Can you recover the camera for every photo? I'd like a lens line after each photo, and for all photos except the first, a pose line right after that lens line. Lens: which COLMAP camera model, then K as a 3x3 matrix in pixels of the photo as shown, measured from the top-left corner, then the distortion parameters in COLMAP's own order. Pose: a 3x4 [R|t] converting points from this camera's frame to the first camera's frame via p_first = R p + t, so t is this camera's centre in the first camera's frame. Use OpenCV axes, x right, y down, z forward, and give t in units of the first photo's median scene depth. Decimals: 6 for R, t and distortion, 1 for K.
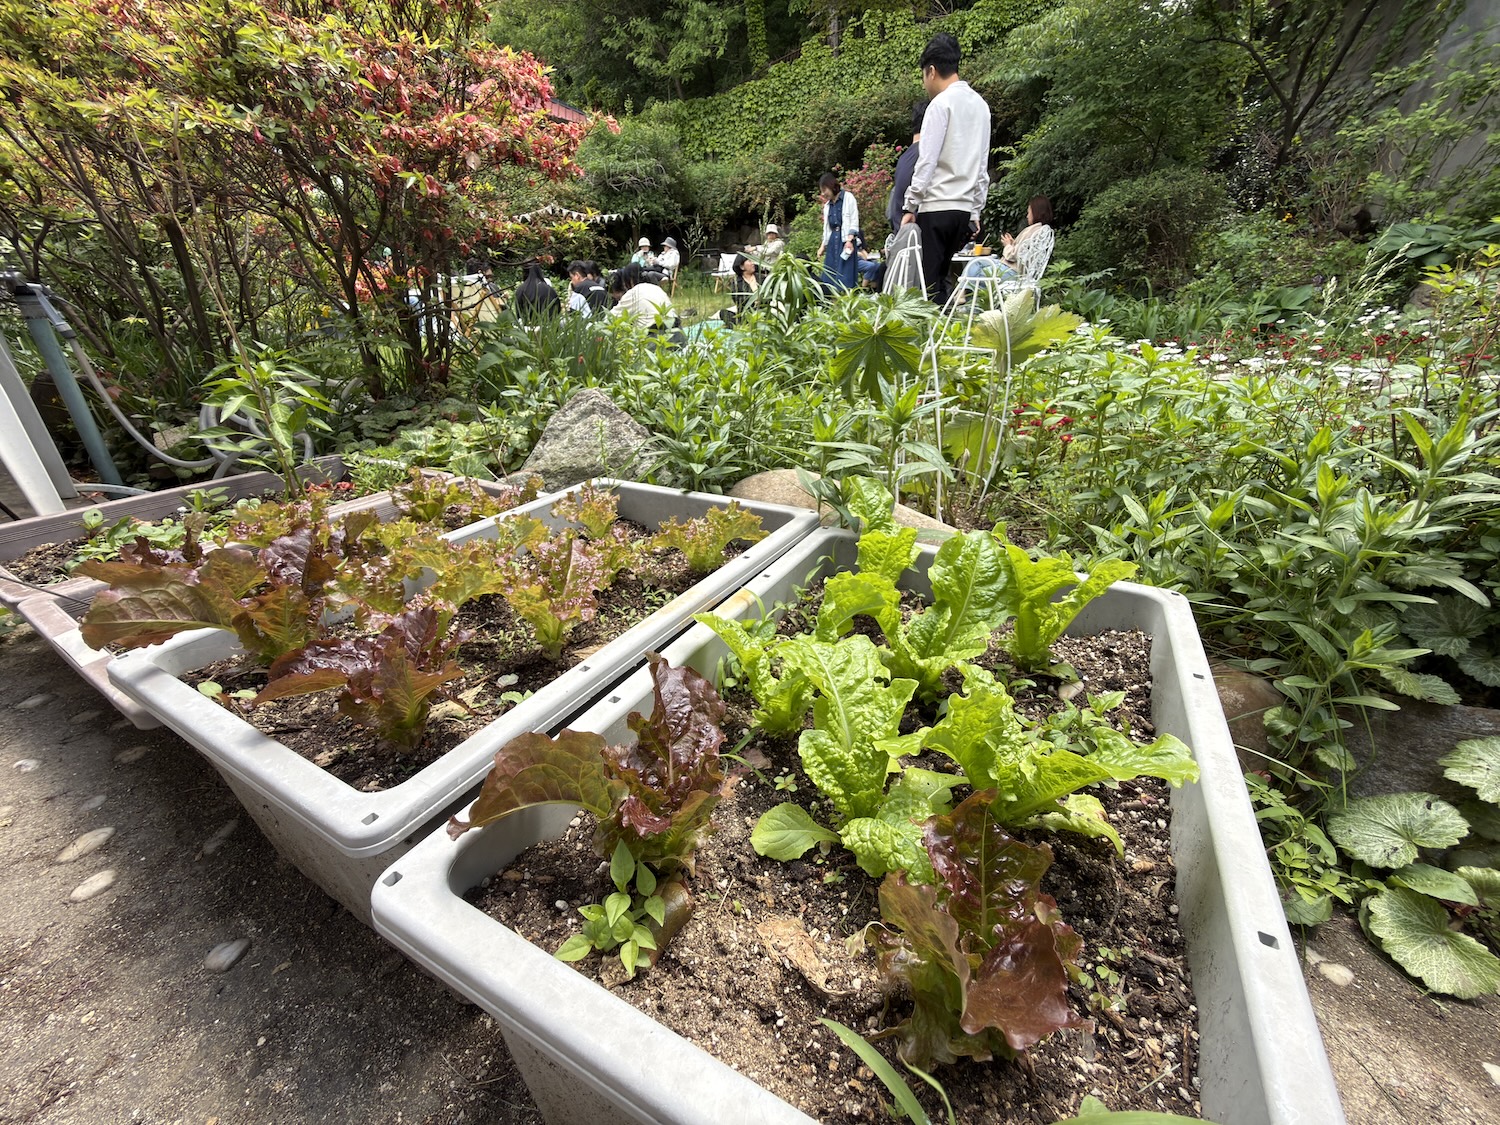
lens RADIAL K [[600.8, 0, 748.3], [0, 600.8, 564.0], [0, 0, 1]] dist [0.001686, 0.000090]
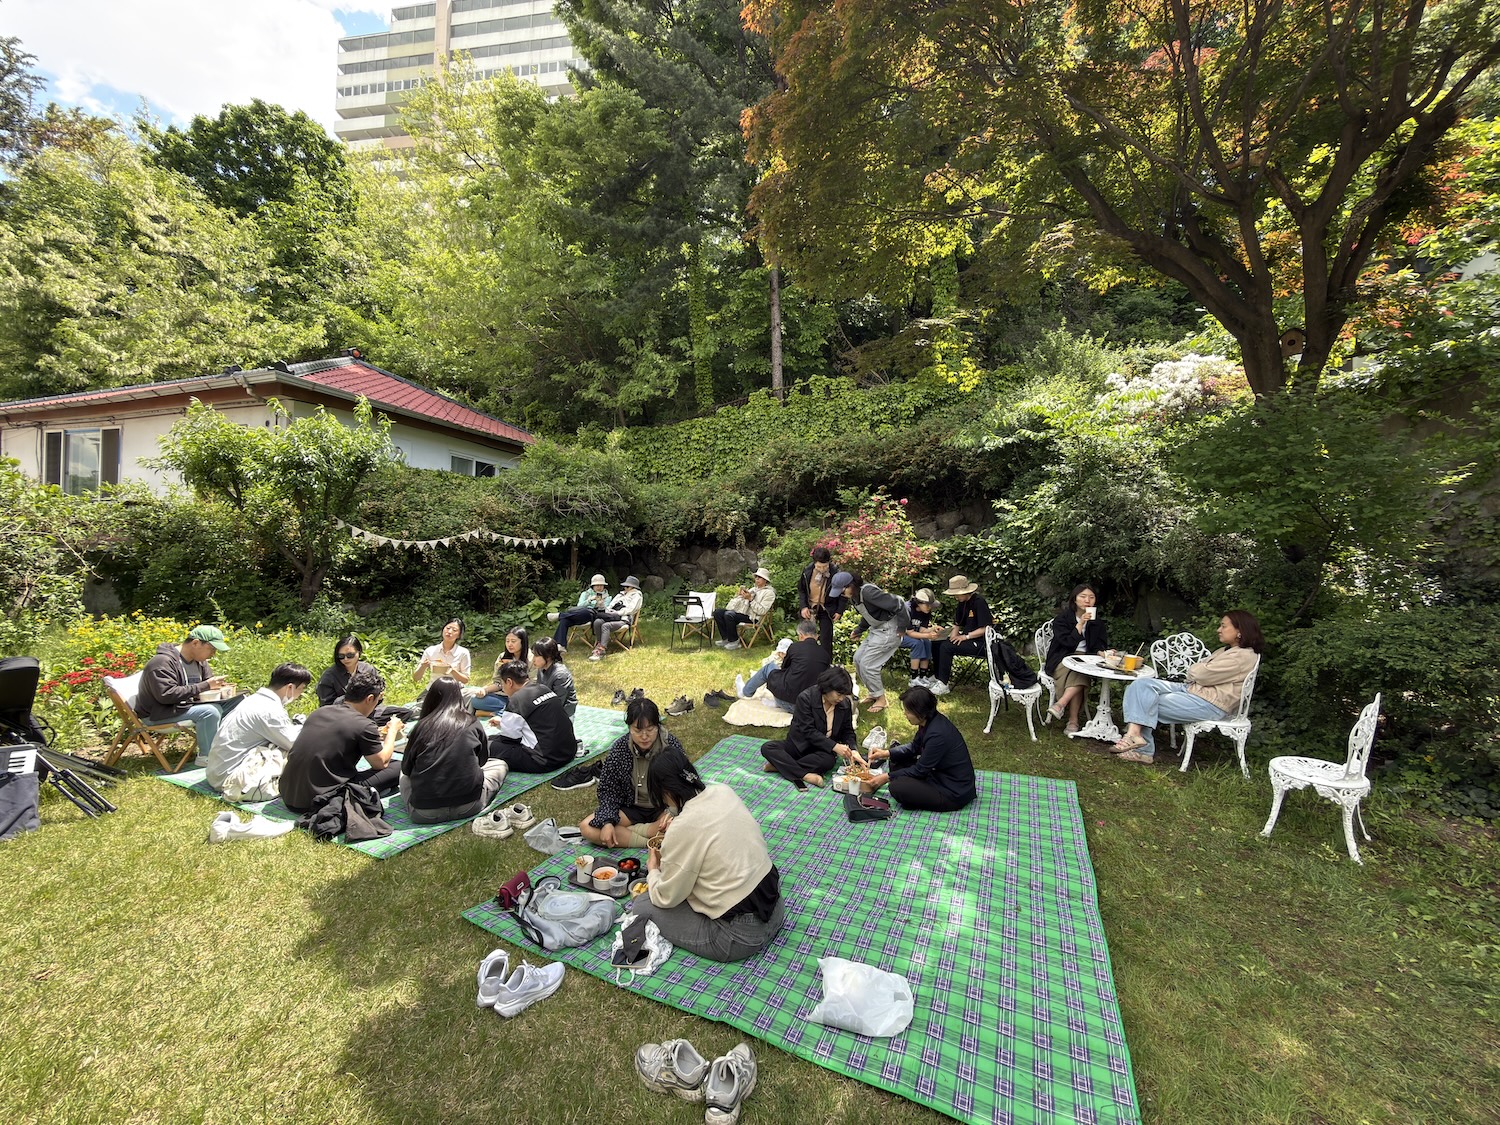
lens RADIAL K [[600.8, 0, 751.9], [0, 600.8, 562.1], [0, 0, 1]] dist [0.001686, 0.000090]
pose [[0.984087, 0.034130, 0.174376, -0.085280], [0.041567, 0.909928, -0.412679, -0.167676], [-0.172754, 0.413361, 0.894030, 0.185995]]
